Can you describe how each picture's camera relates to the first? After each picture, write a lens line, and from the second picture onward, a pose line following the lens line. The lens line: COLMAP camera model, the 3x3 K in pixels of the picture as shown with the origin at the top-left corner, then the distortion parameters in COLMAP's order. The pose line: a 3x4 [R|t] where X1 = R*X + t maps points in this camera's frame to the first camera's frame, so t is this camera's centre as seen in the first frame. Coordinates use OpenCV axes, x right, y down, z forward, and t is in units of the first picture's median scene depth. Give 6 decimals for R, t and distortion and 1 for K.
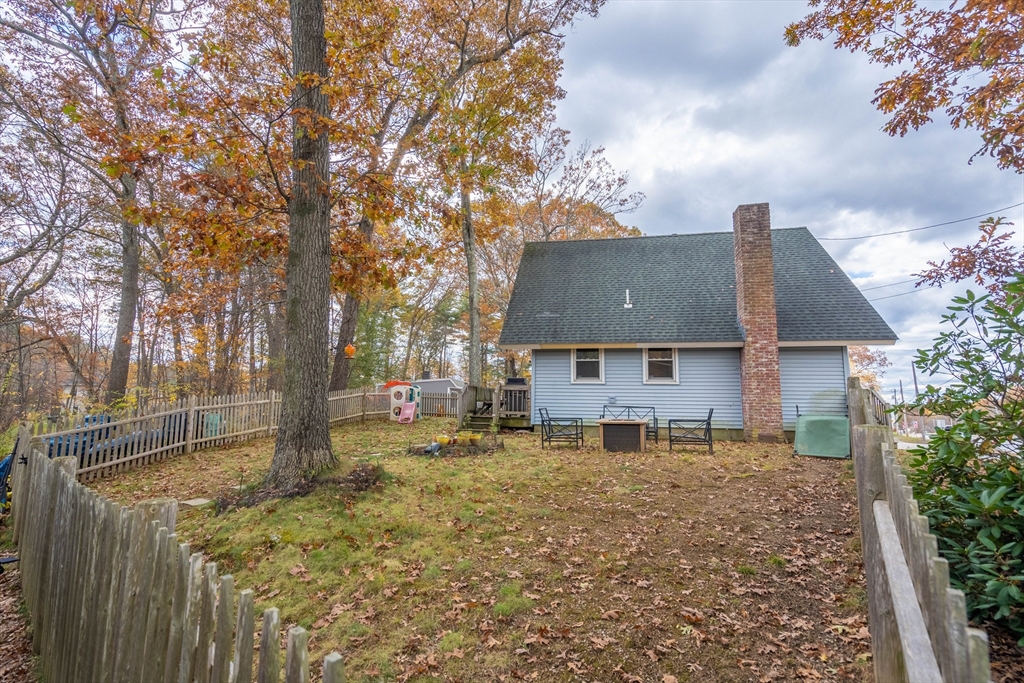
lens RADIAL K [[488.9, 0, 540.3], [0, 488.9, 341.4], [0, 0, 1]] dist [0.000542, 0.000579]
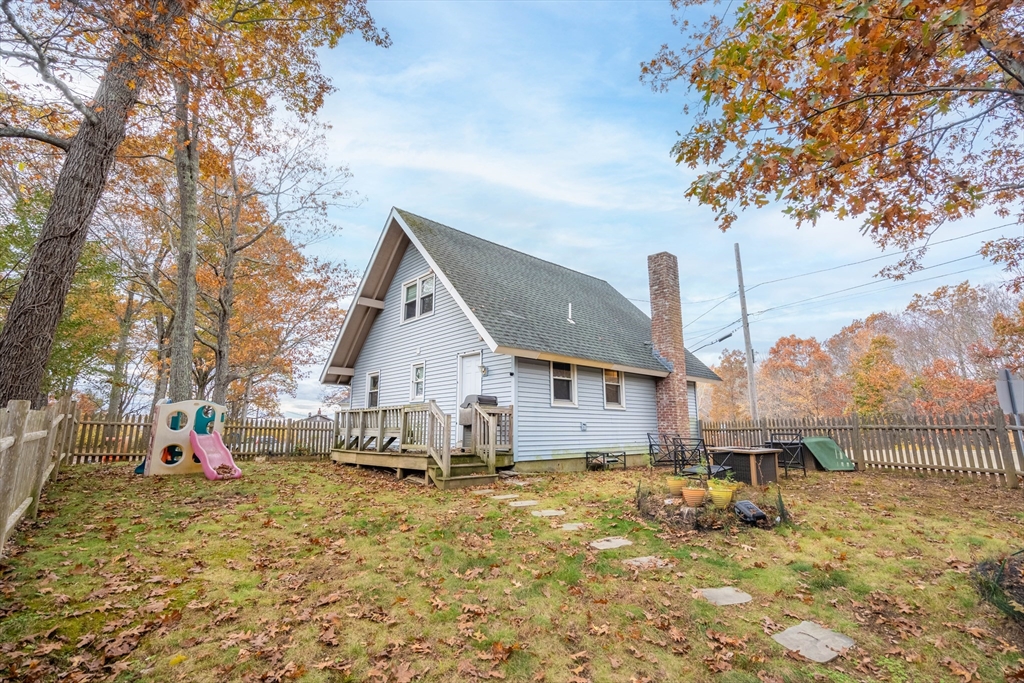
lens RADIAL K [[488.9, 0, 540.3], [0, 488.9, 341.4], [0, 0, 1]] dist [0.000542, 0.000579]
pose [[0.562069, 0.140113, 0.815136, -0.601607], [-0.092405, 0.990014, -0.106456, 0.069260], [-0.821912, -0.015487, 0.569404, 0.570508]]
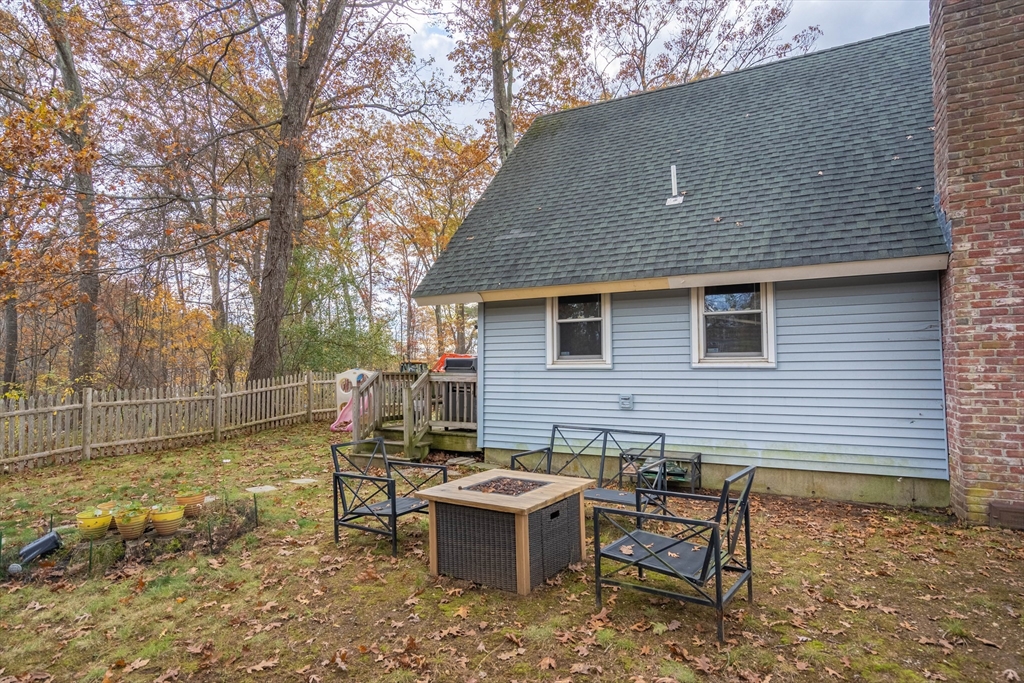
lens RADIAL K [[604.5, 0, 512.0], [0, 604.5, 341.5], [0, 0, 1]] dist [0.001356, 0.000637]
pose [[0.943909, -0.031167, -0.328732, 0.232008], [0.055590, 0.996325, 0.065157, 0.016919], [0.325493, -0.079776, 0.942173, 0.412712]]
